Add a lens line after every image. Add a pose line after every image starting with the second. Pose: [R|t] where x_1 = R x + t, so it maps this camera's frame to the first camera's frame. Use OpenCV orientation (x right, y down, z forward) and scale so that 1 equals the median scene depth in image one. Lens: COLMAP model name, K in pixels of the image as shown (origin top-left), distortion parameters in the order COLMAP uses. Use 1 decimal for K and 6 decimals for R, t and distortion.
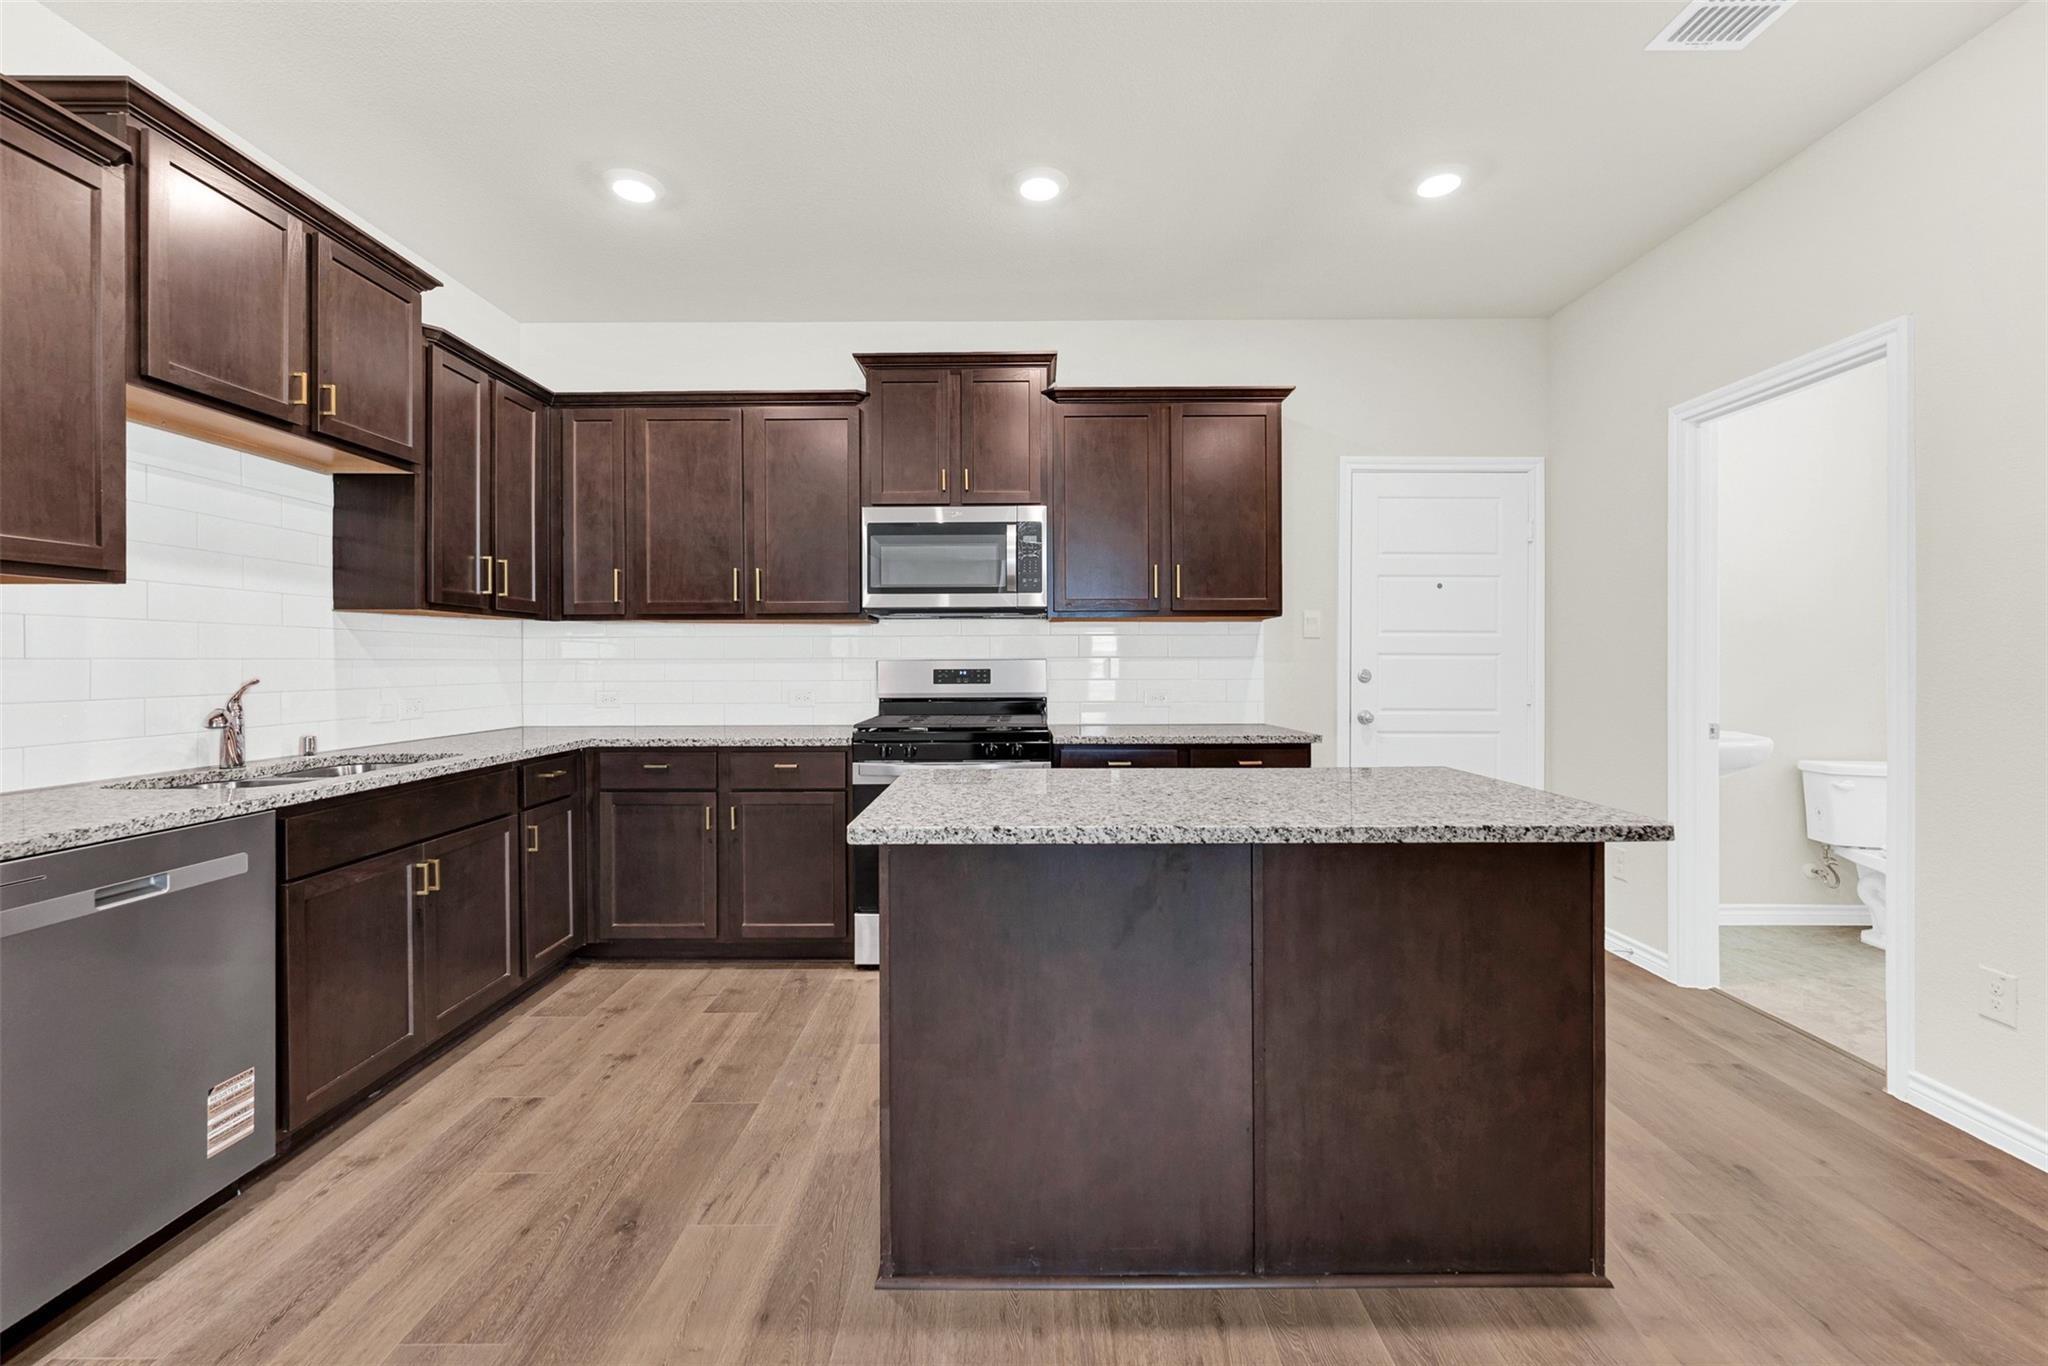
lens RADIAL K [[840.1, 0, 1011.2], [0, 840.1, 666.2], [0, 0, 1]] dist [-0.006303, -0.000055]
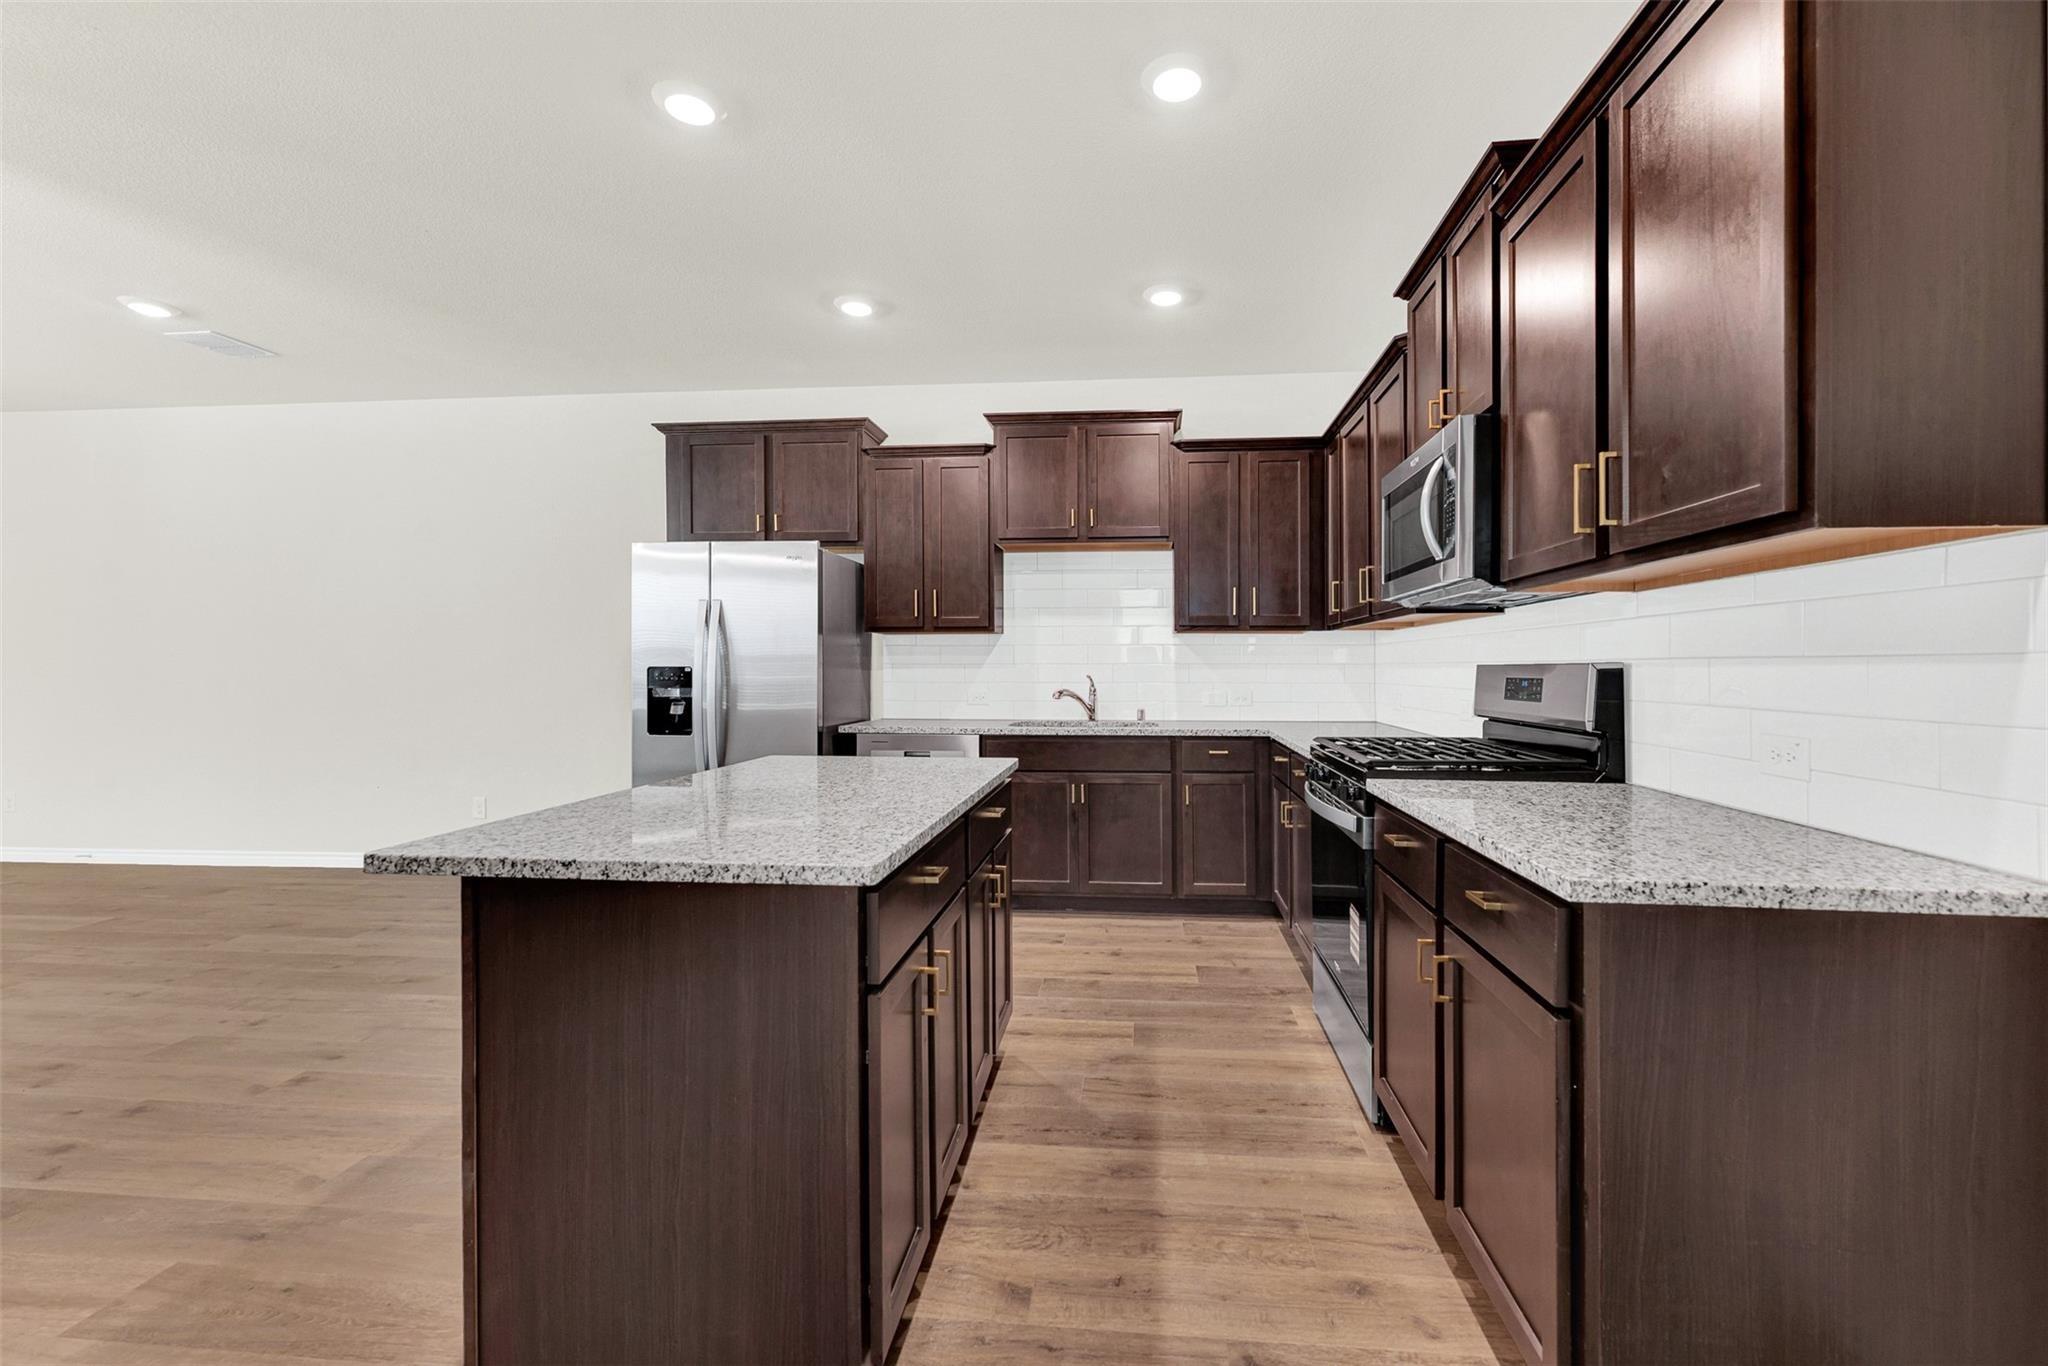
lens RADIAL K [[840.1, 0, 1070.6], [0, 840.1, 669.8], [0, 0, 1]] dist [-0.006303, -0.000055]
pose [[-0.071081, 0.004573, -0.997460, 0.849162], [-0.005891, 0.999970, 0.005004, -0.005108], [0.997453, 0.006232, -0.071052, 0.946054]]
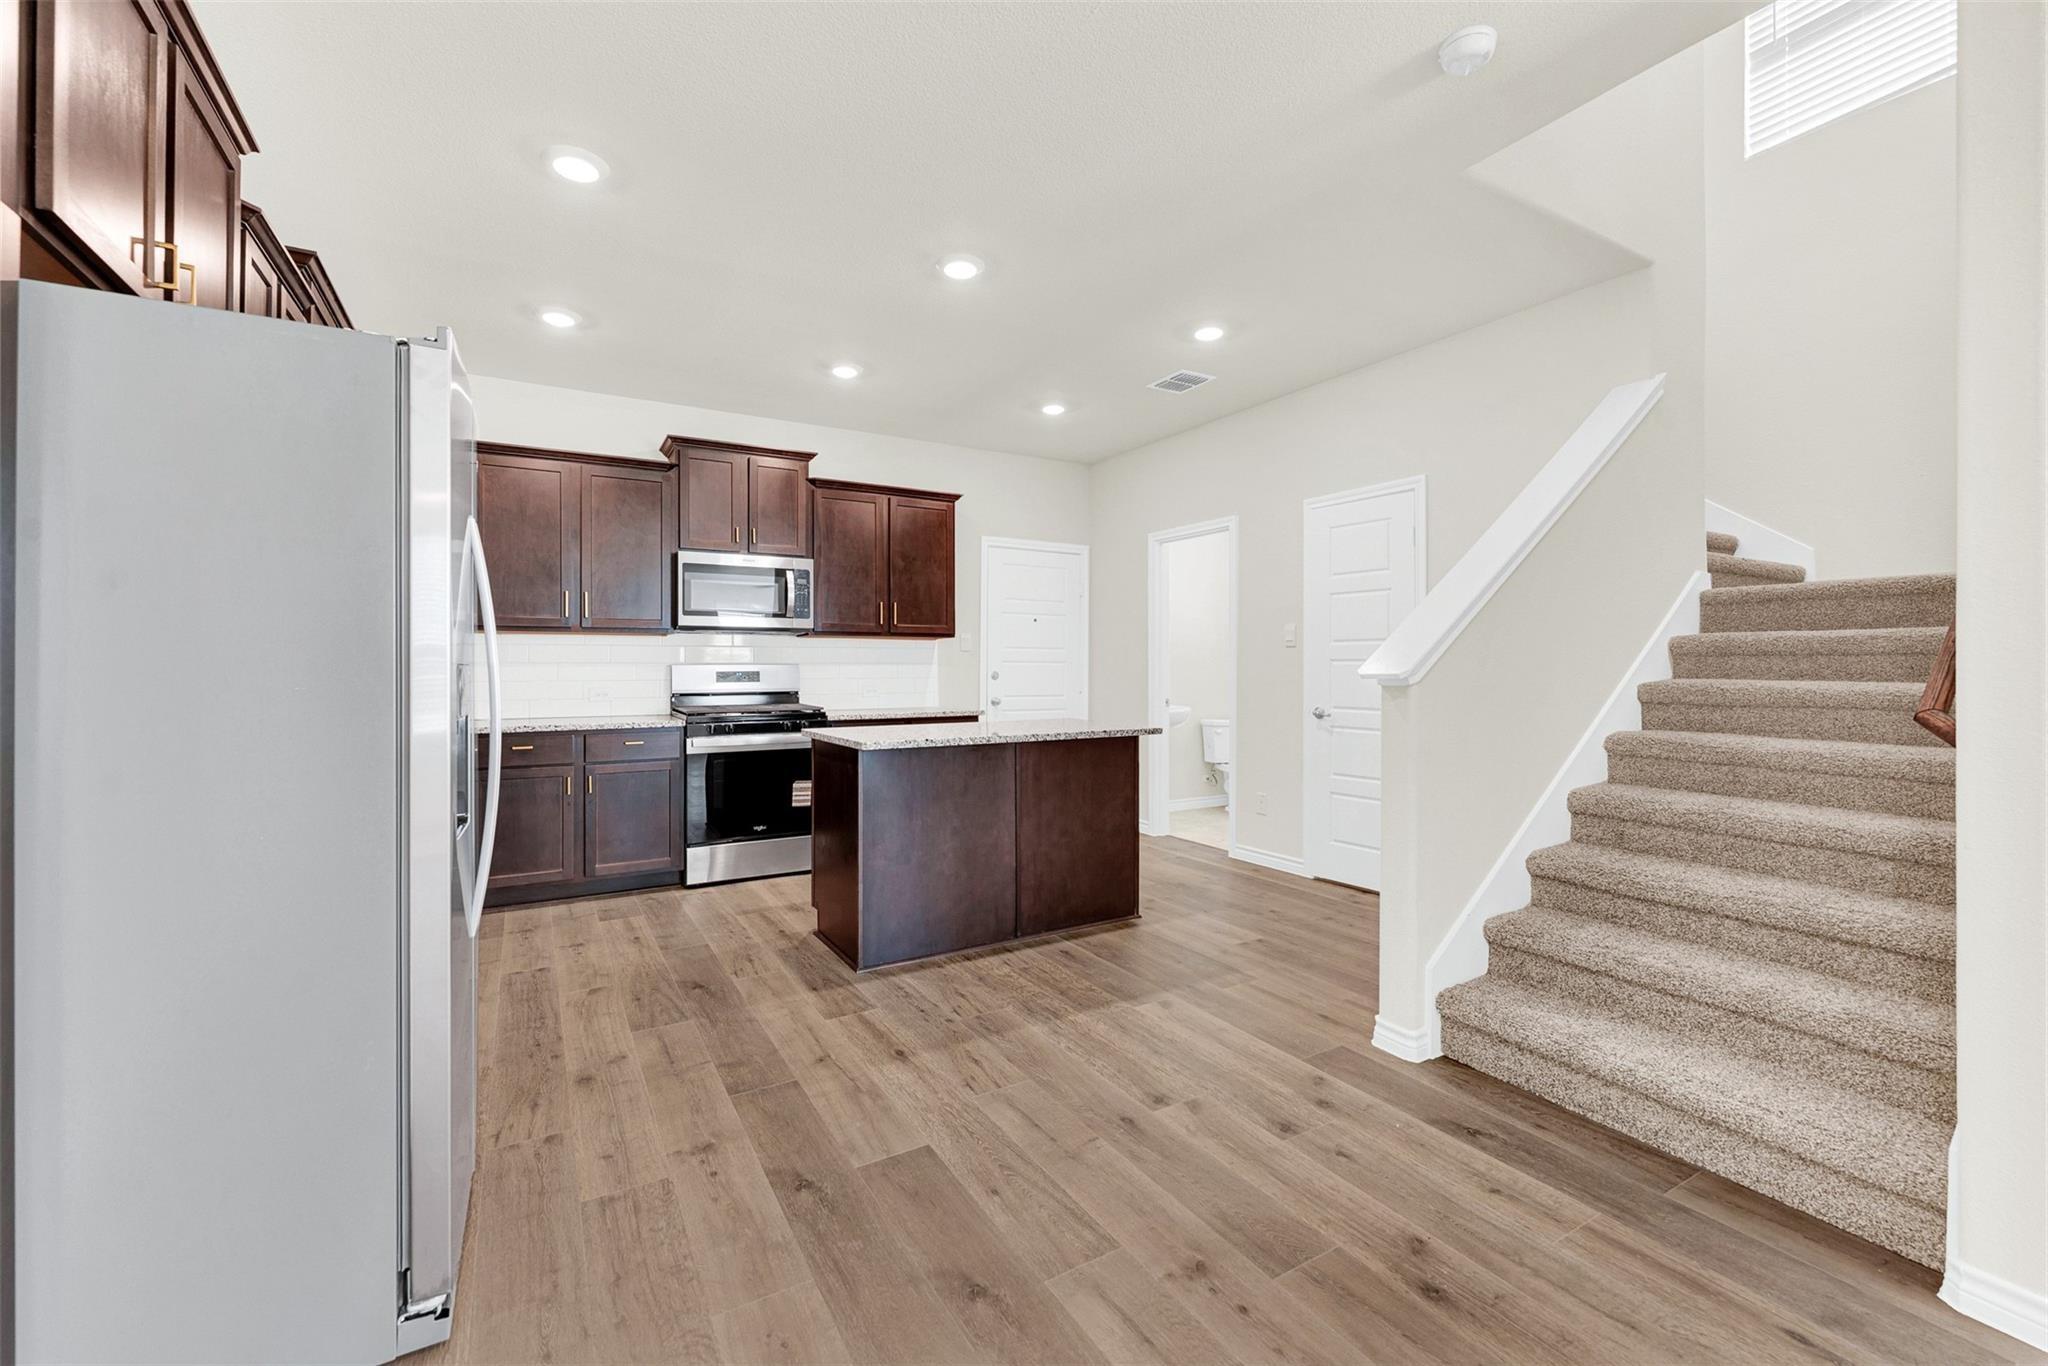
lens RADIAL K [[840.1, 0, 1025.8], [0, 840.1, 671.1], [0, 0, 1]] dist [-0.006303, -0.000055]
pose [[0.855567, -0.000735, 0.517692, -0.503126], [0.000779, 1.000000, 0.000132, 0.004818], [-0.517692, 0.000290, 0.855567, -0.556806]]
